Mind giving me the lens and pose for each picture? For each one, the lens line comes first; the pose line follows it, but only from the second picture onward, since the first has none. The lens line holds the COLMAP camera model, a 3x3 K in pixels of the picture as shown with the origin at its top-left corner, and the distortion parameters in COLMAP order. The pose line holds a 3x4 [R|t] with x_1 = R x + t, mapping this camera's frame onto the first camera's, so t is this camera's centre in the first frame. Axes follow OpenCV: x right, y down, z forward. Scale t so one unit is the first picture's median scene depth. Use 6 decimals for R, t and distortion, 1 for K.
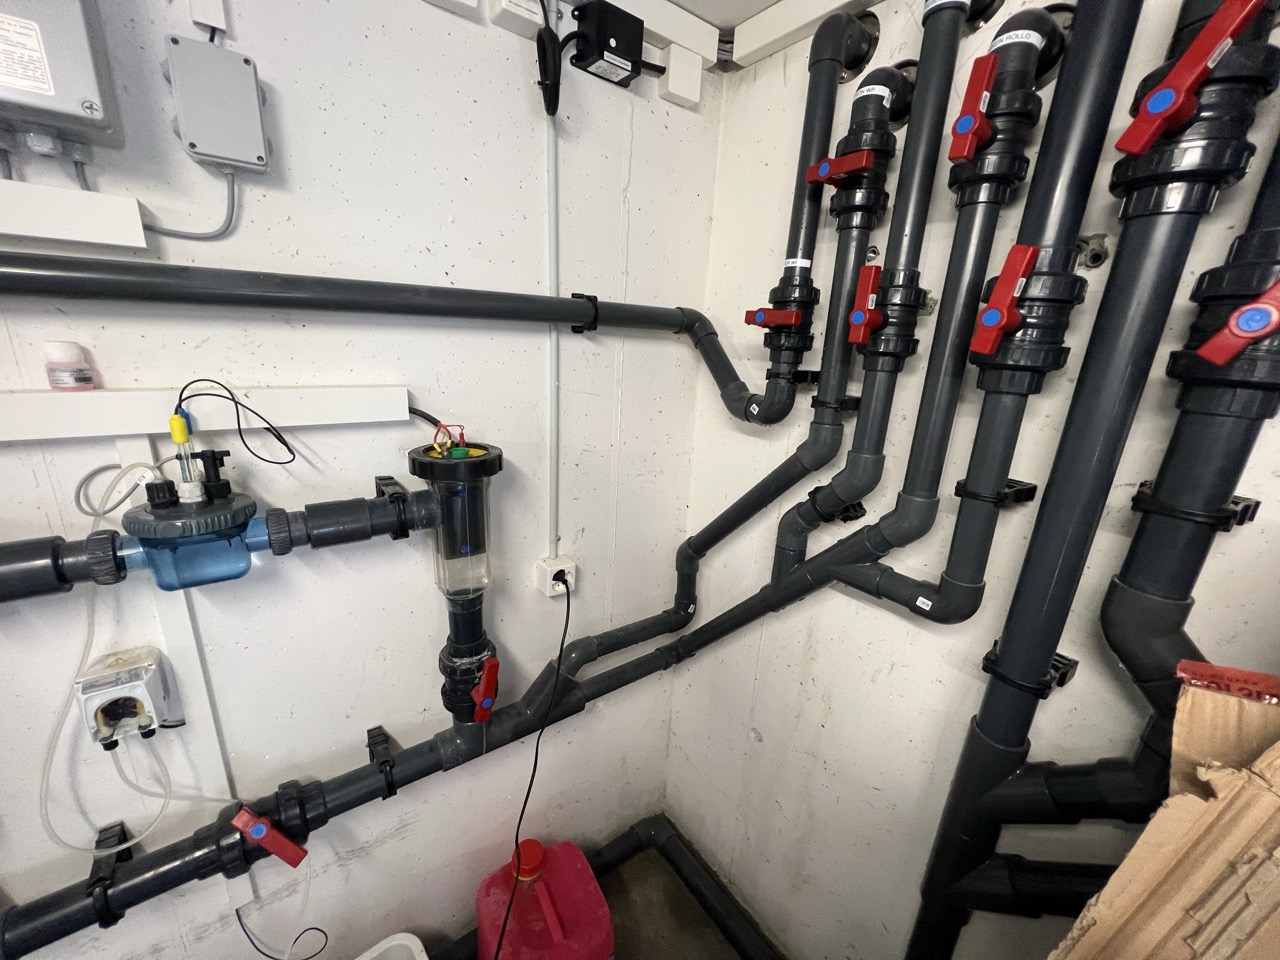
lens RADIAL K [[509.2, 0, 640.3], [0, 509.2, 484.6], [0, 0, 1]] dist [-0.000742, 0.000532]
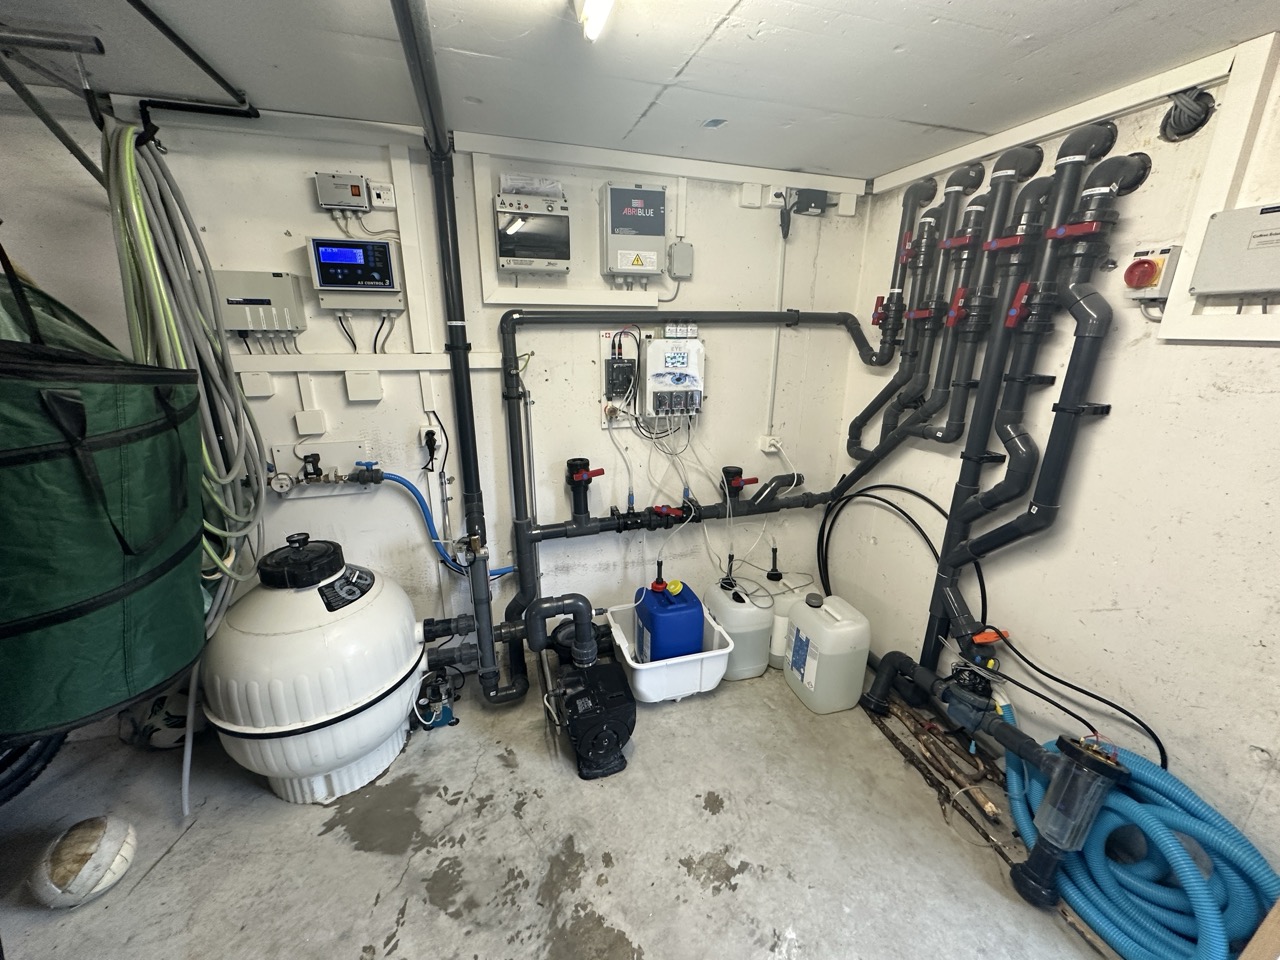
lens RADIAL K [[508.0, 0, 640.0], [0, 508.0, 480.0], [0, 0, 1]] dist [0.000346, 0.000108]
pose [[0.943231, 0.050992, -0.328200, 0.026319], [-0.052441, 0.998614, 0.004443, 0.421440], [0.327971, 0.013021, 0.944598, -1.393461]]
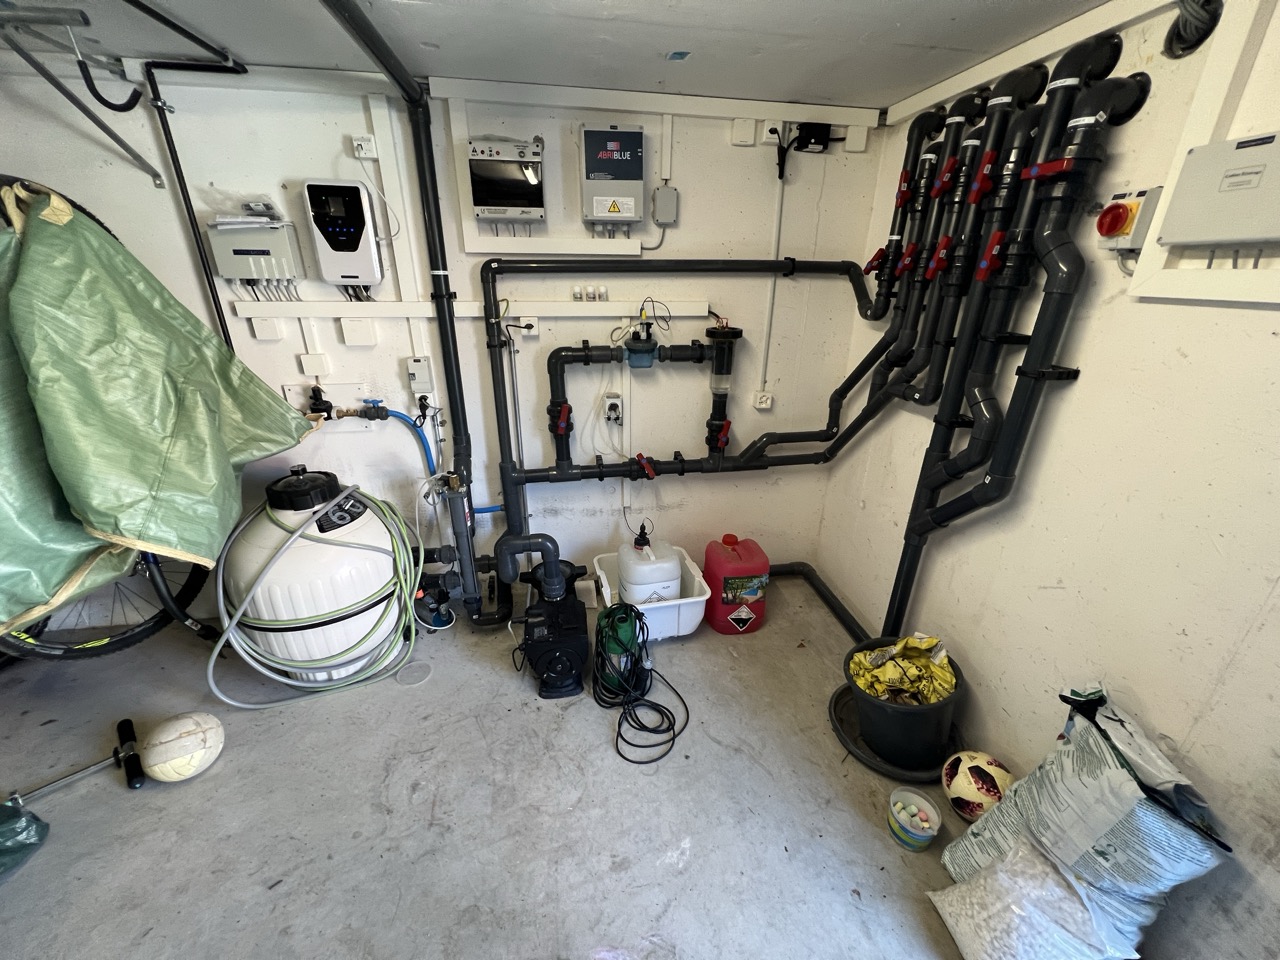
lens RADIAL K [[509.2, 0, 640.3], [0, 509.2, 484.6], [0, 0, 1]] dist [-0.000742, 0.000532]
pose [[0.886896, 0.138032, -0.440865, 0.428133], [-0.095182, 0.988442, 0.117996, 0.391800], [0.452057, -0.062688, 0.889784, -1.303344]]
